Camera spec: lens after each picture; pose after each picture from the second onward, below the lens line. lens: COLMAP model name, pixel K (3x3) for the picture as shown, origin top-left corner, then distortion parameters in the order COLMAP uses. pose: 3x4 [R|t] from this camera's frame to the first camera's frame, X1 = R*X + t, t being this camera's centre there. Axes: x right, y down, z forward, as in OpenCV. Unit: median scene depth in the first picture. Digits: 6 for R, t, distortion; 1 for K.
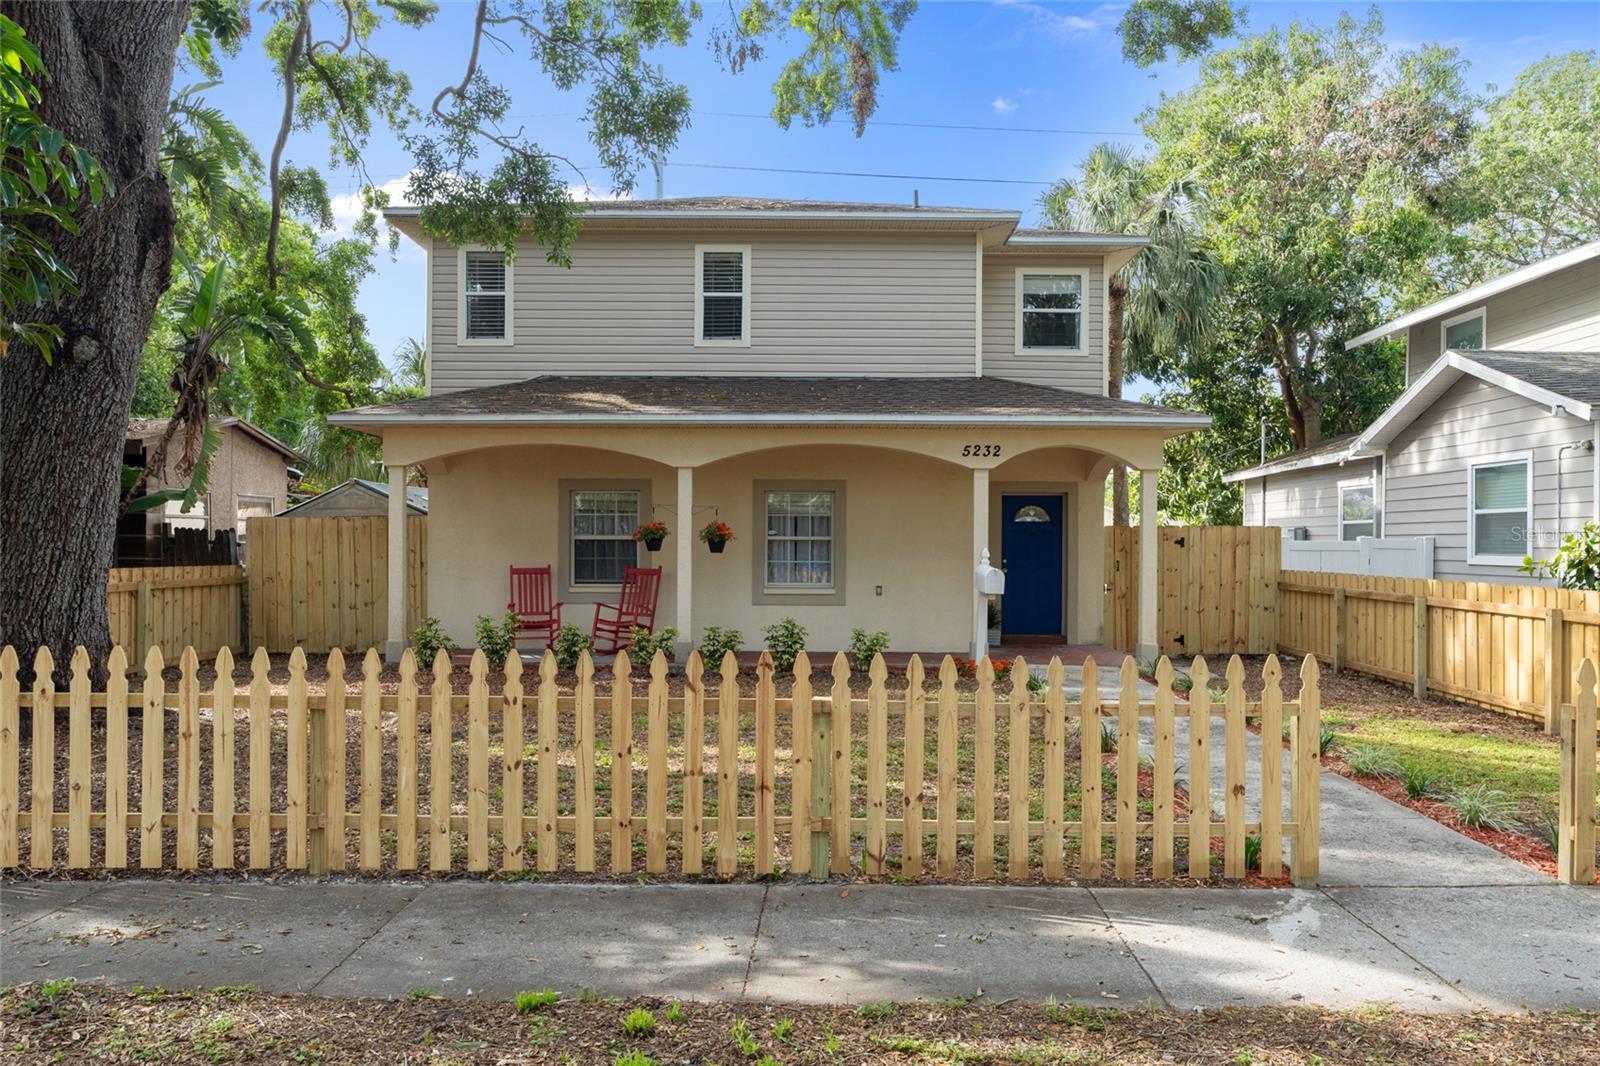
lens RADIAL K [[1260.1, 0, 804.6], [0, 1260.1, 541.3], [0, 0, 1]] dist [0.003396, -0.000069]
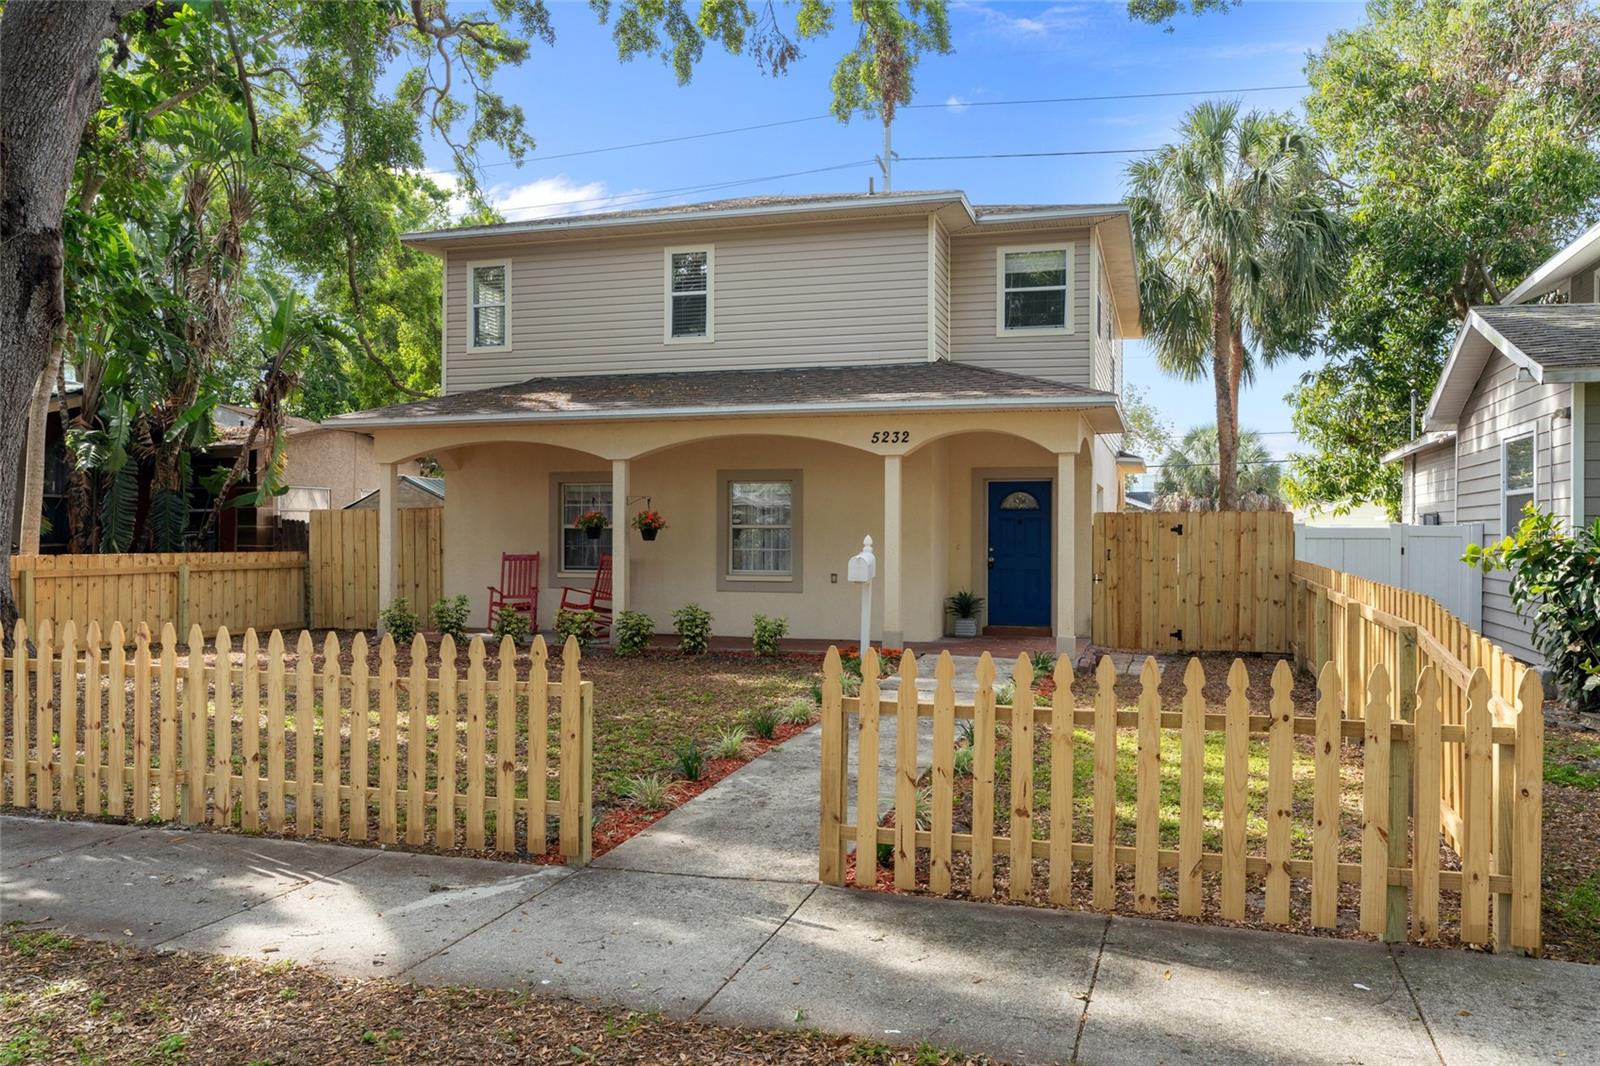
lens RADIAL K [[1260.1, 0, 806.8], [0, 1260.1, 524.2], [0, 0, 1]] dist [0.003396, -0.000069]
pose [[0.954579, -0.003958, -0.297930, 0.338760], [0.002064, 0.999976, -0.006674, 0.002601], [0.297949, 0.005756, 0.954564, 0.033774]]
